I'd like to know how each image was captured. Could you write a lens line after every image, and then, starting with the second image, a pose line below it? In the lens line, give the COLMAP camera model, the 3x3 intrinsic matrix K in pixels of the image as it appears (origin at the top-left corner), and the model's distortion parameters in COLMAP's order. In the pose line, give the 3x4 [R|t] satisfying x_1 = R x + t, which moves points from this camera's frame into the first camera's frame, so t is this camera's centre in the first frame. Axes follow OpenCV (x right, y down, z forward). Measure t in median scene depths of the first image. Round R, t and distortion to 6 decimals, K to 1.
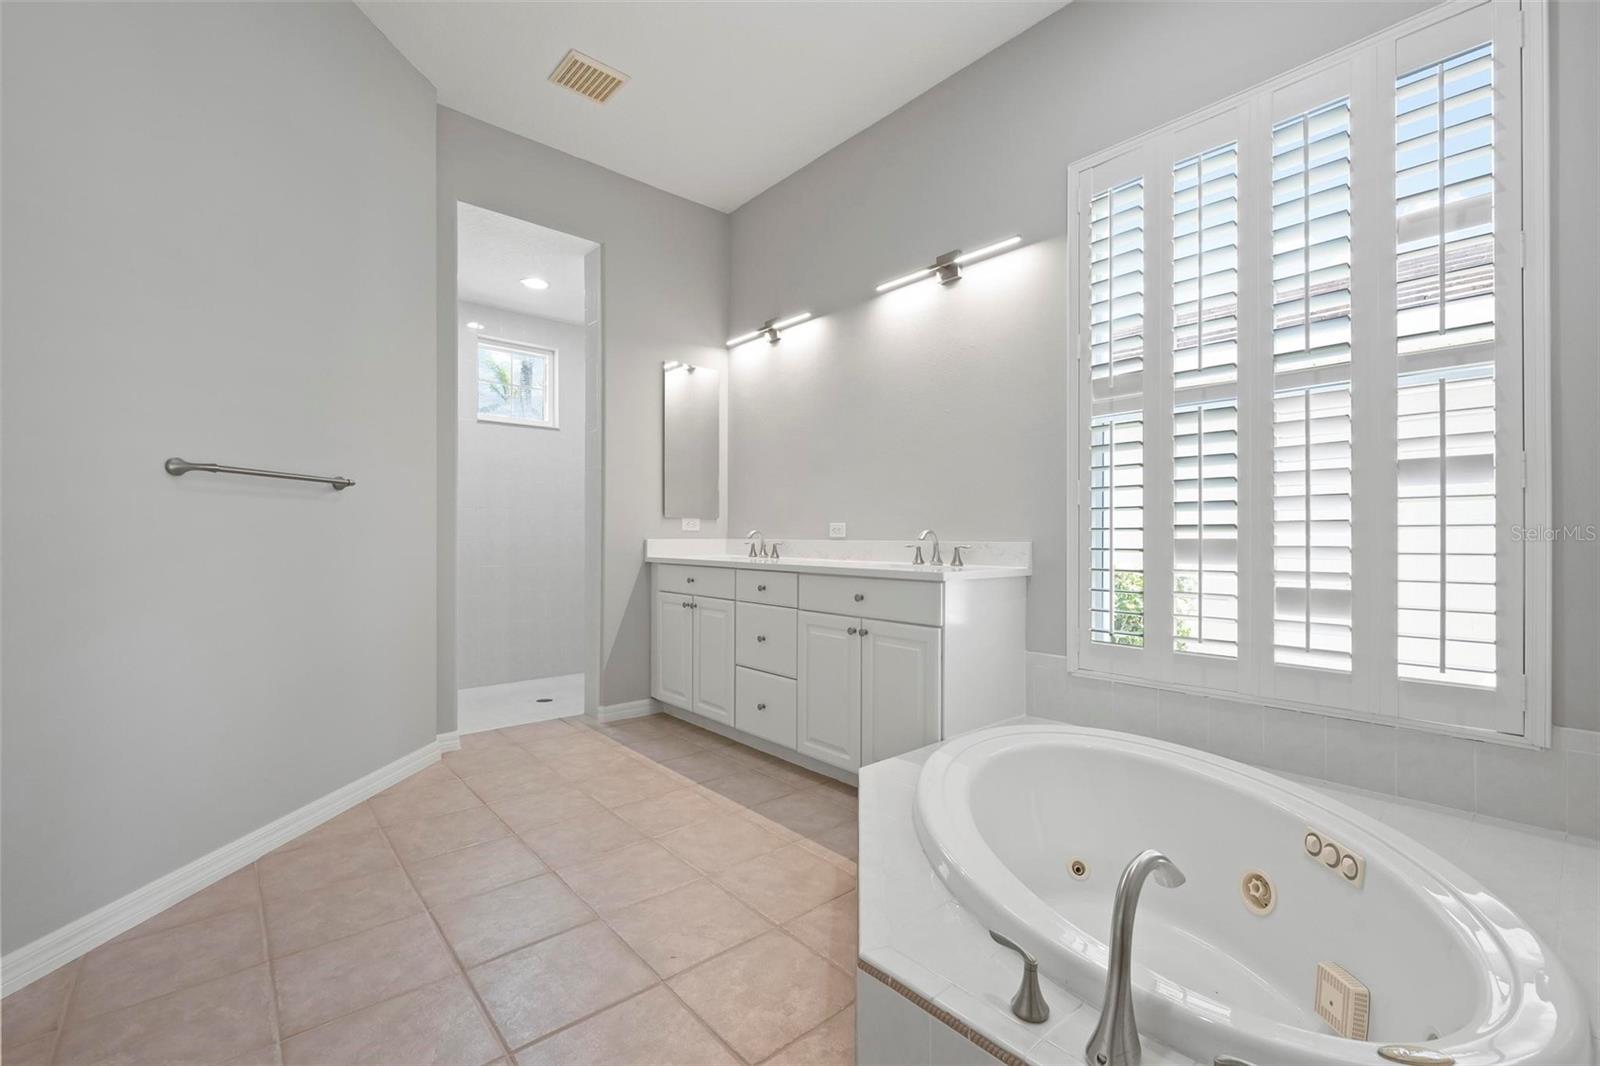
lens RADIAL K [[647.6, 0, 821.1], [0, 647.6, 531.1], [0, 0, 1]] dist [-0.000263, -0.000032]
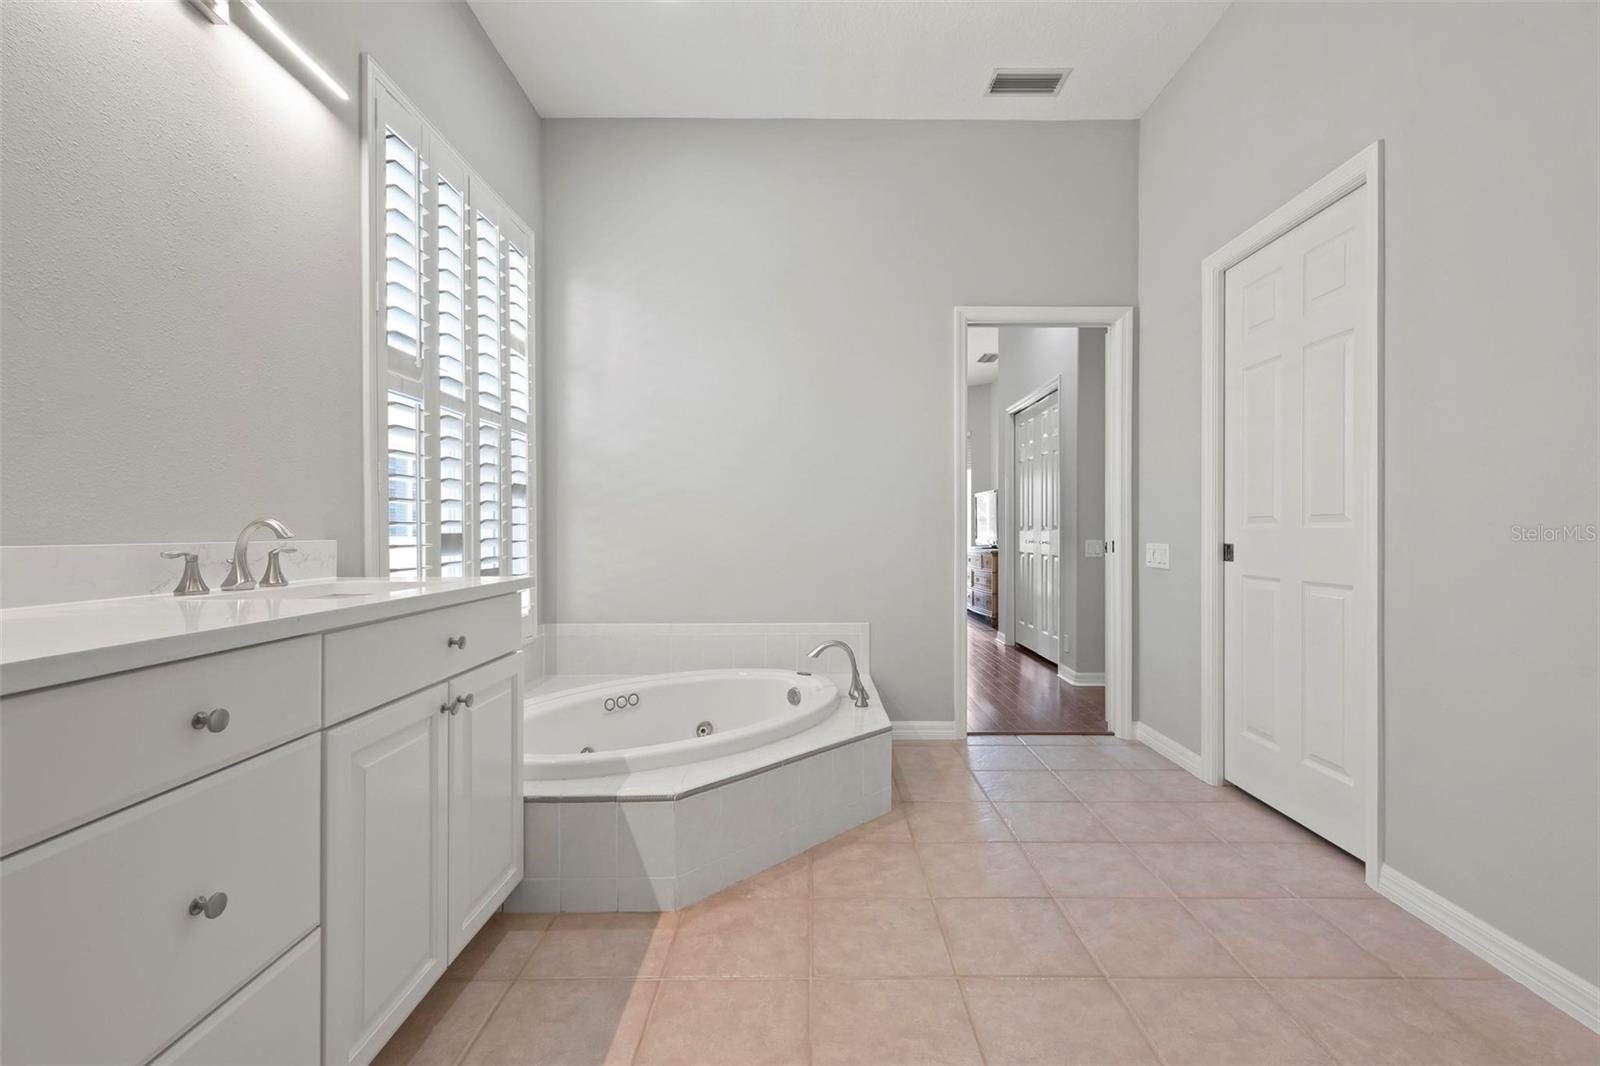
lens RADIAL K [[647.6, 0, 821.1], [0, 647.6, 531.1], [0, 0, 1]] dist [-0.000263, -0.000032]
pose [[-0.728247, 0.008093, 0.685267, -0.585344], [0.004593, 0.999965, -0.006928, 0.016112], [-0.685300, -0.001898, -0.728259, 1.278326]]
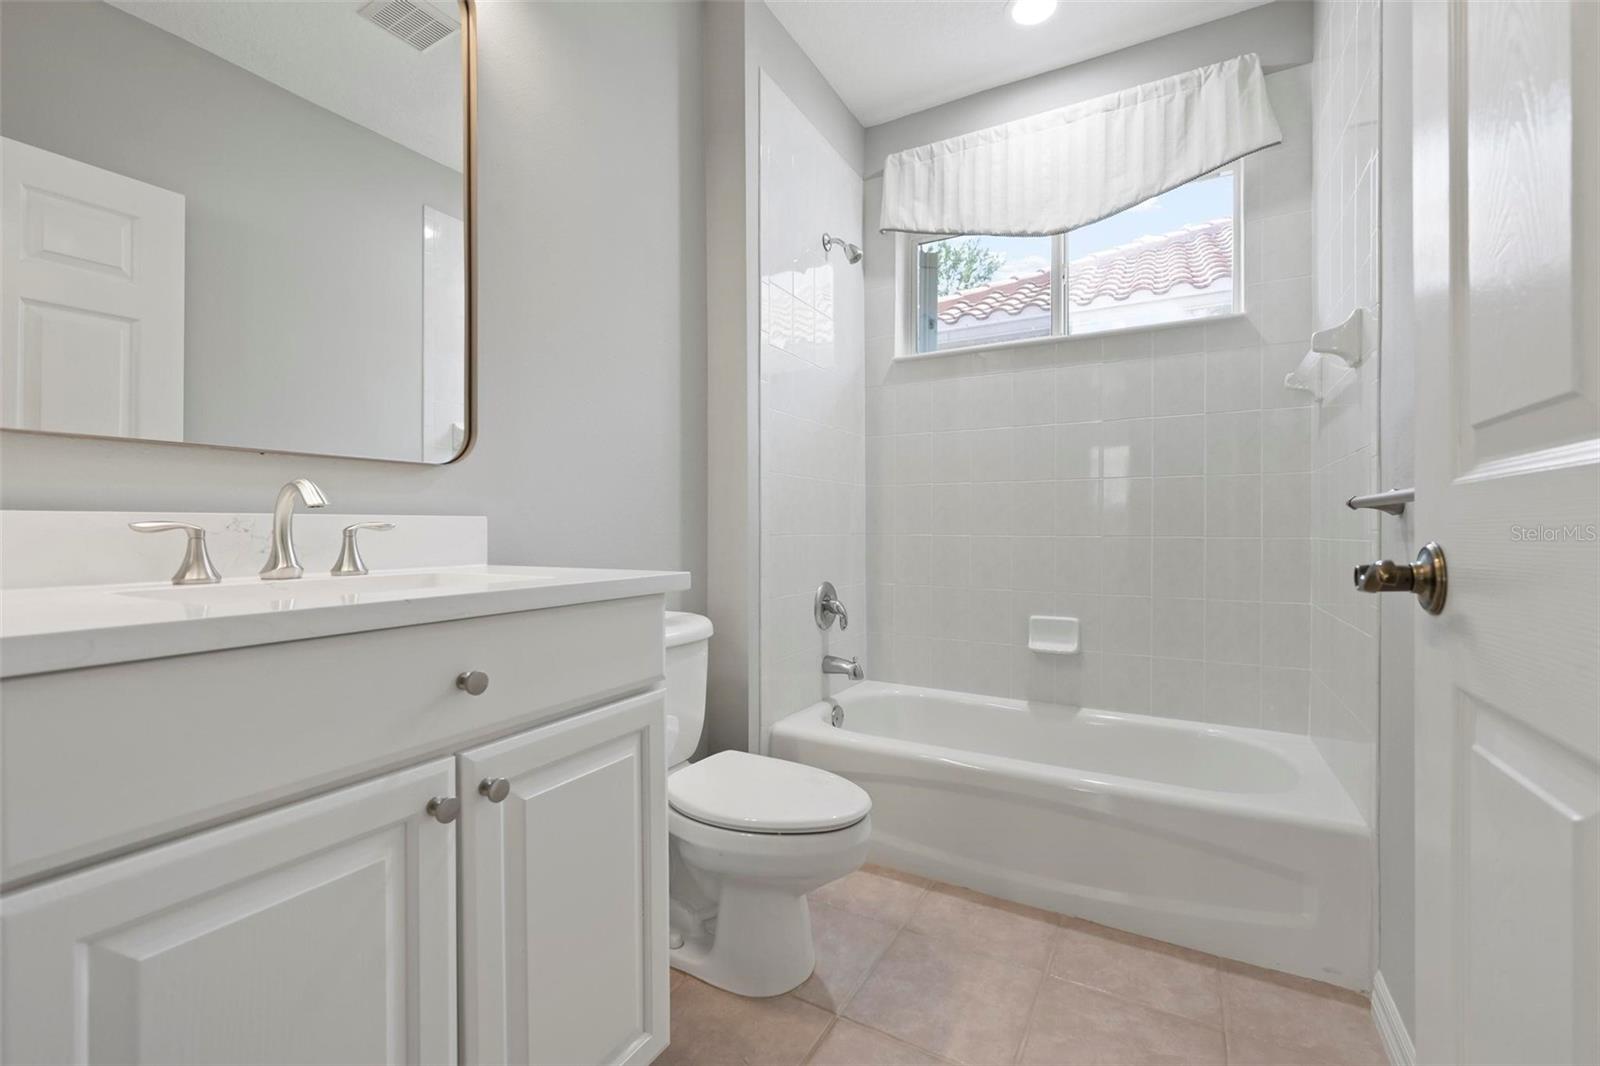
lens RADIAL K [[647.6, 0, 821.1], [0, 647.6, 531.1], [0, 0, 1]] dist [-0.000263, -0.000032]
pose [[-0.316160, 0.003520, 0.948699, -0.307435], [0.003410, 0.999991, -0.002574, 0.034210], [-0.948700, 0.002421, -0.316169, 1.007896]]
